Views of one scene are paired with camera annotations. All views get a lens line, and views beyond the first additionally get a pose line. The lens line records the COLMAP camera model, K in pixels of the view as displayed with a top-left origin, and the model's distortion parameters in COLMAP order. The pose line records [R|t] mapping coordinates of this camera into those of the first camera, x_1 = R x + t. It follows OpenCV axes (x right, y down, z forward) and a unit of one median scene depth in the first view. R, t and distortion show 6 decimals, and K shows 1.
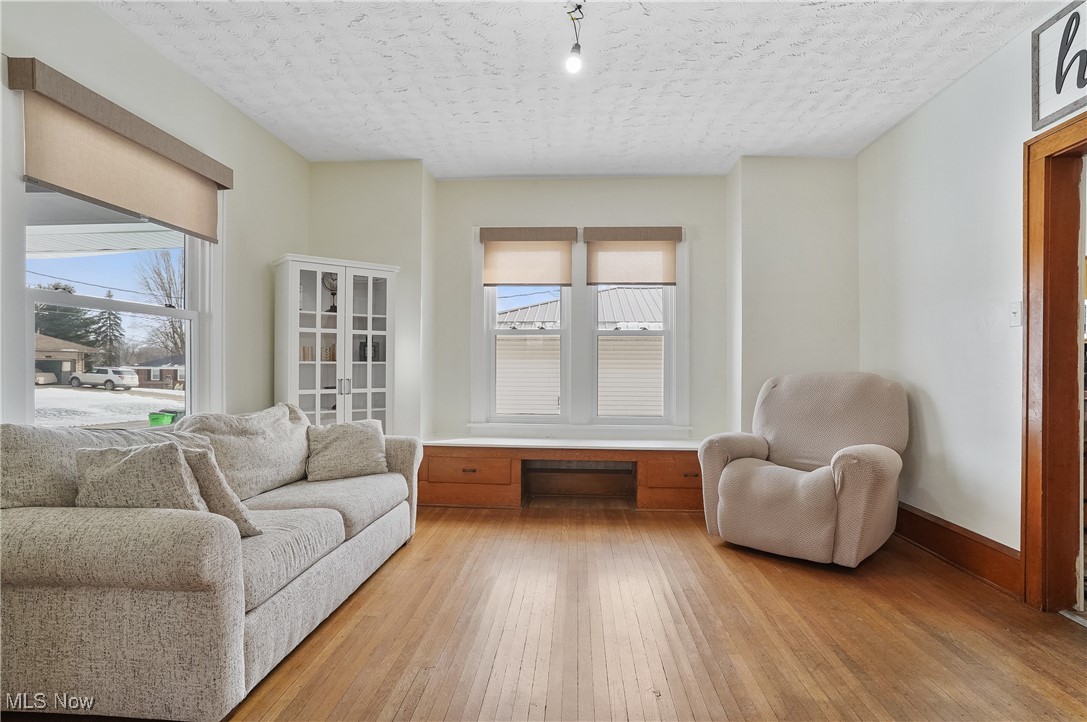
lens RADIAL K [[571.0, 0, 540.9], [0, 571.0, 364.7], [0, 0, 1]] dist [-0.072744, 0.039739]
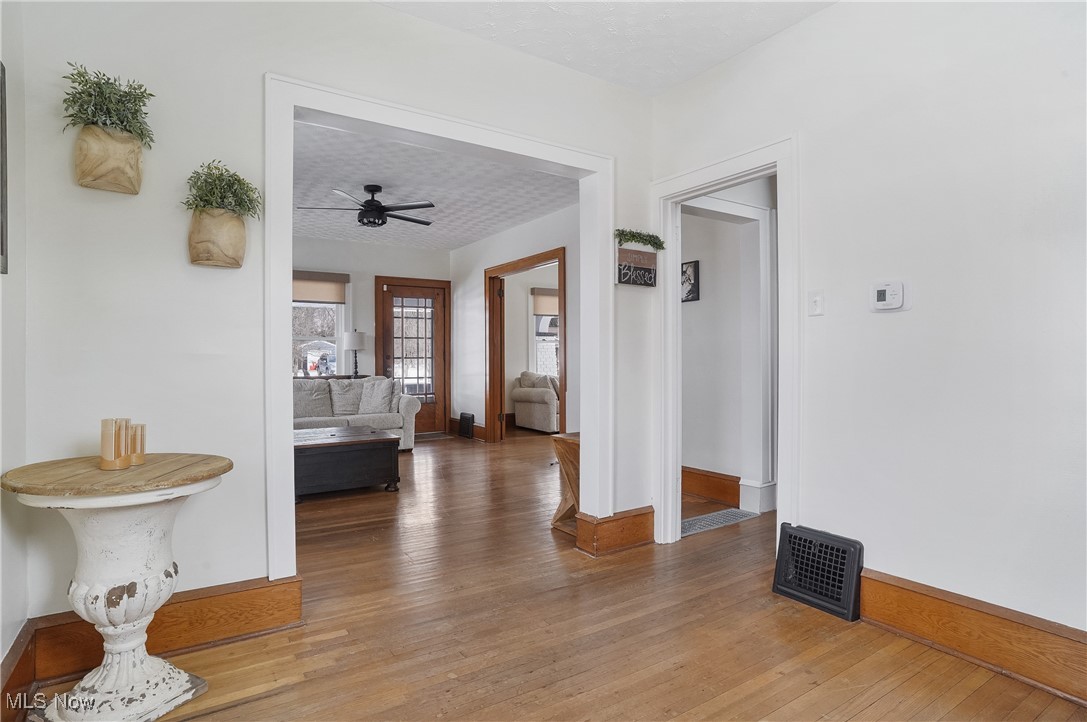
lens RADIAL K [[571.0, 0, 540.9], [0, 571.0, 364.7], [0, 0, 1]] dist [-0.072744, 0.039739]
pose [[0.593844, 0.003644, -0.804572, 1.345075], [0.010266, 0.999874, 0.012106, -0.002169], [0.804515, -0.015448, 0.593731, -0.799759]]
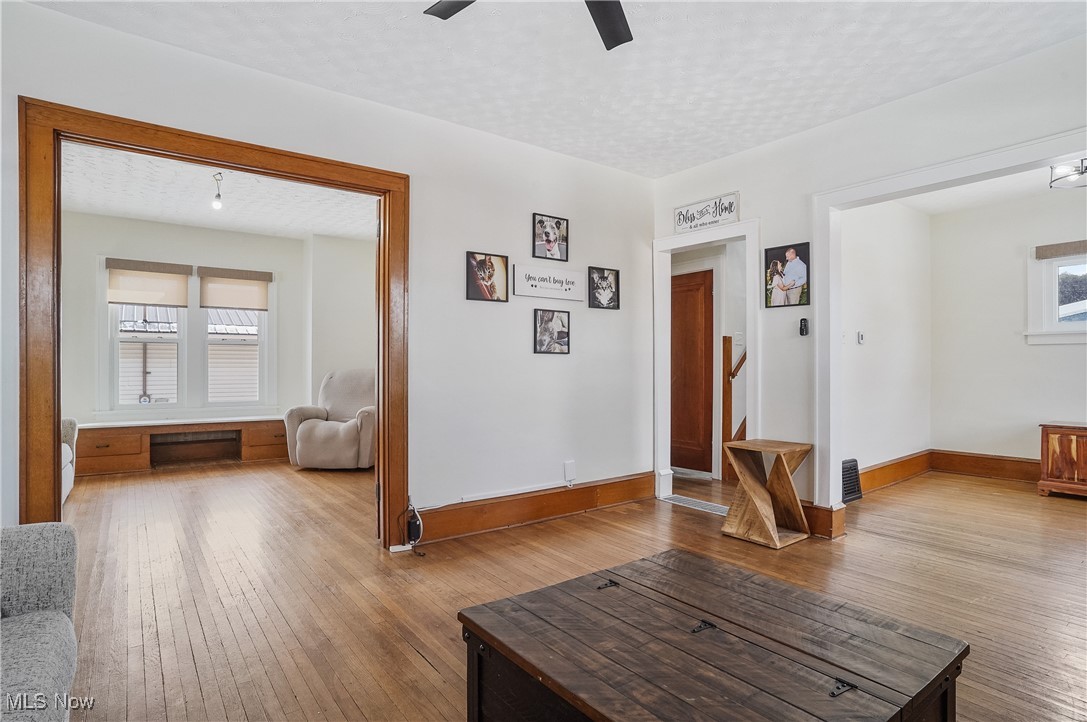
lens RADIAL K [[571.0, 0, 540.9], [0, 571.0, 364.7], [0, 0, 1]] dist [-0.072744, 0.039739]
pose [[0.763980, -0.003032, 0.645233, -0.185278], [-0.000156, 0.999988, 0.004883, -0.008271], [-0.645240, -0.003831, 0.763970, -0.653982]]
